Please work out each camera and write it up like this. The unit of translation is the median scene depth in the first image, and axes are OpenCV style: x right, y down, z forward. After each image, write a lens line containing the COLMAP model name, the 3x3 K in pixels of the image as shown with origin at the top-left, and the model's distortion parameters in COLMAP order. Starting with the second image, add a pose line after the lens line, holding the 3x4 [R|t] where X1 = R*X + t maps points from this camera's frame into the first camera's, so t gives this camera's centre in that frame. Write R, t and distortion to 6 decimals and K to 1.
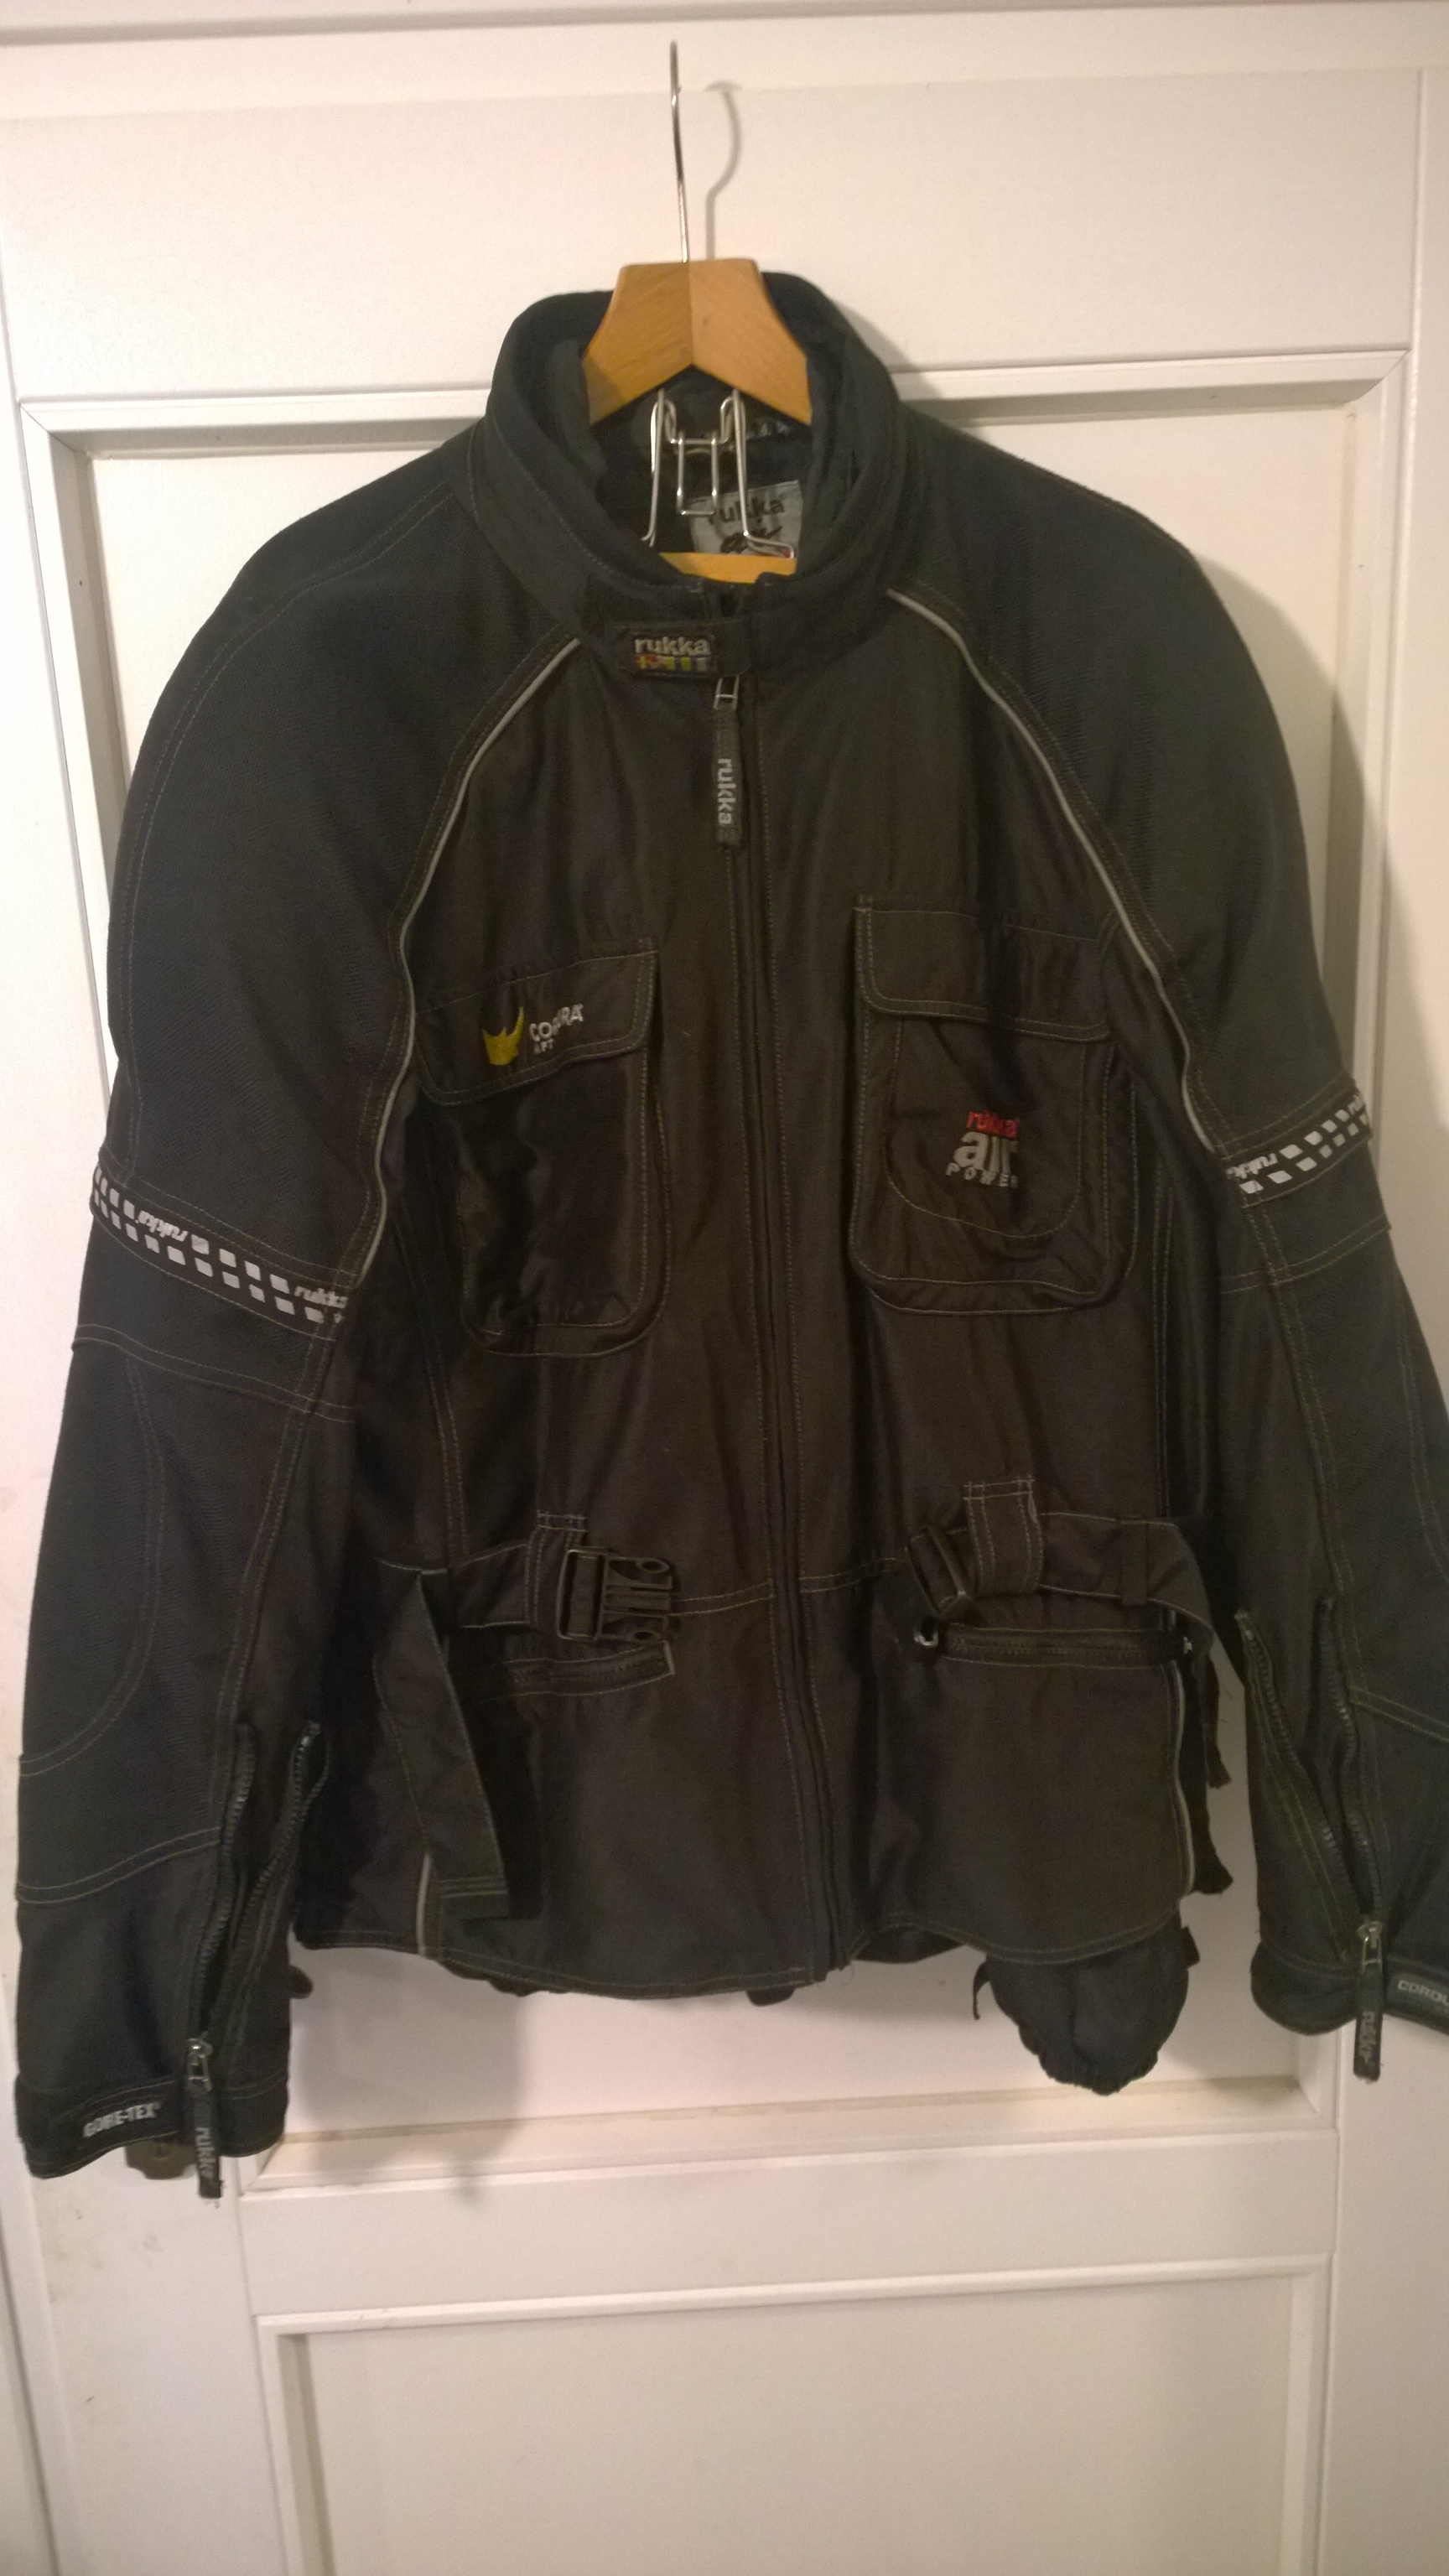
lens RADIAL K [[1913.9, 0, 764.5], [0, 1913.9, 1292.9], [0, 0, 1]] dist [0.007129, -0.000555]
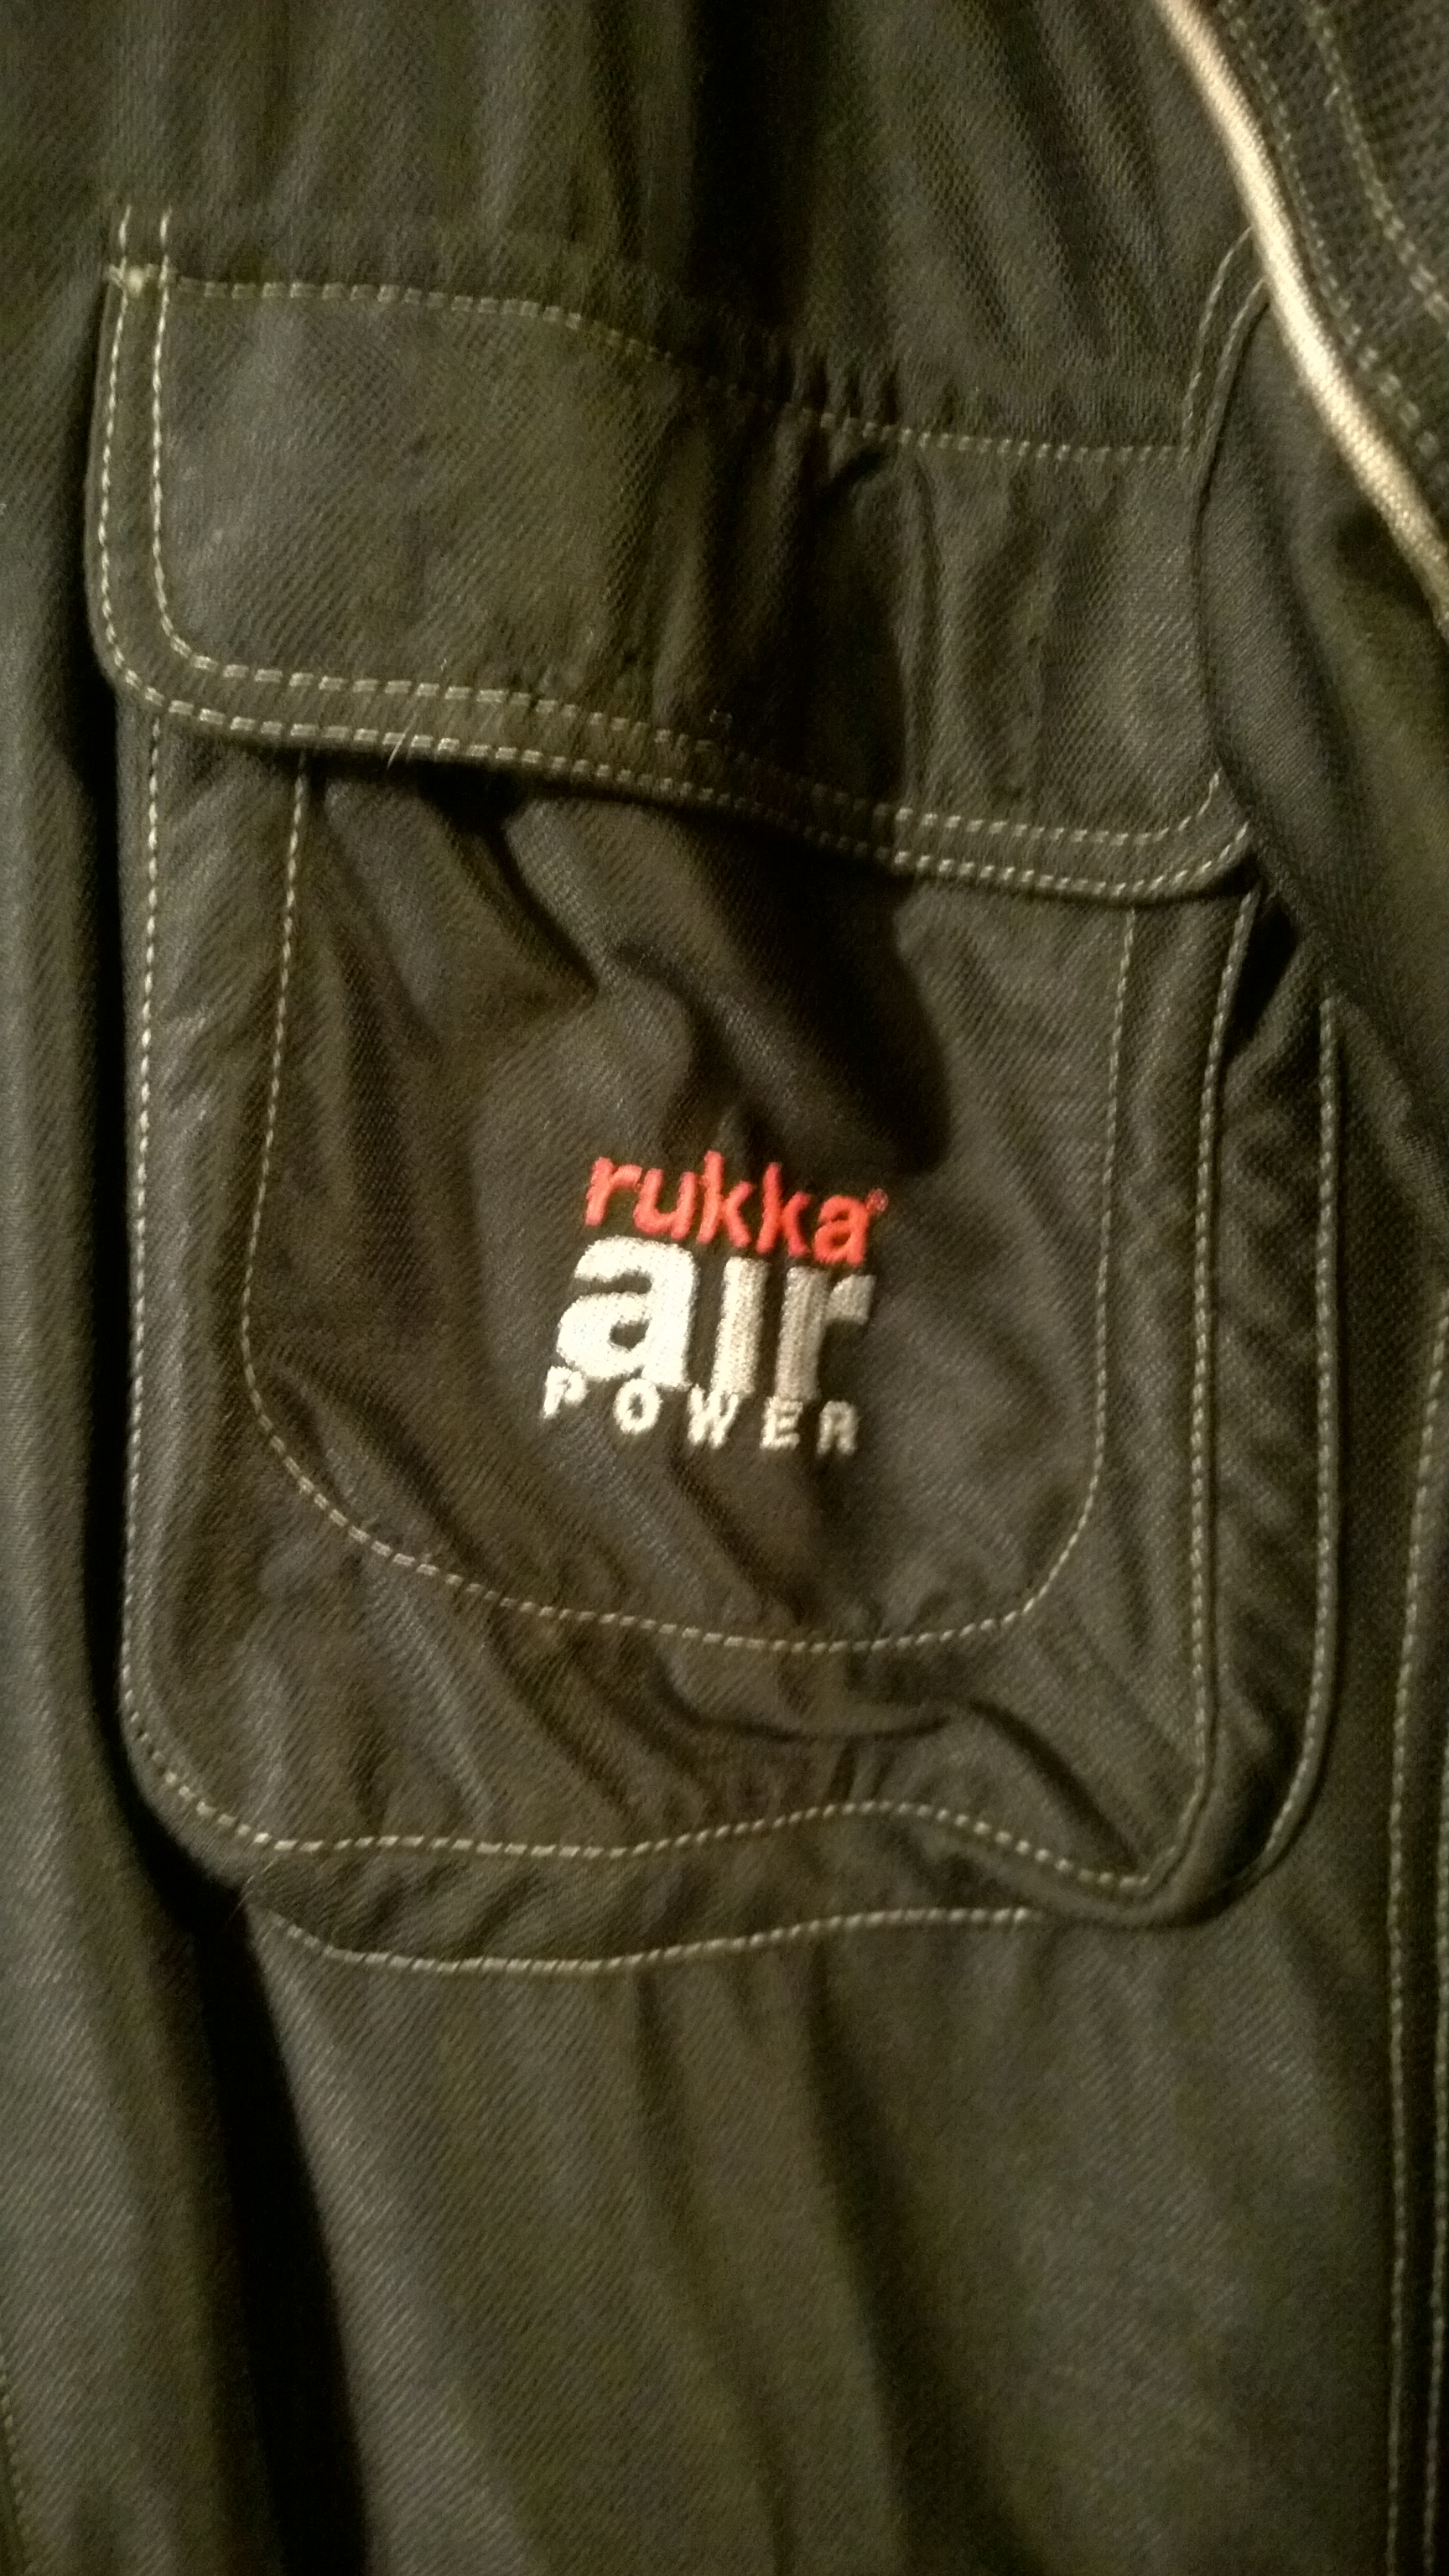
lens RADIAL K [[1913.2, 0, 724.5], [0, 1913.2, 1288.0], [0, 0, 1]] dist [0.007493, -0.002910]
pose [[0.963857, 0.068498, -0.257465, 0.057417], [-0.070273, 0.997525, 0.002314, -0.024594], [0.256986, 0.015862, 0.966285, 0.235790]]
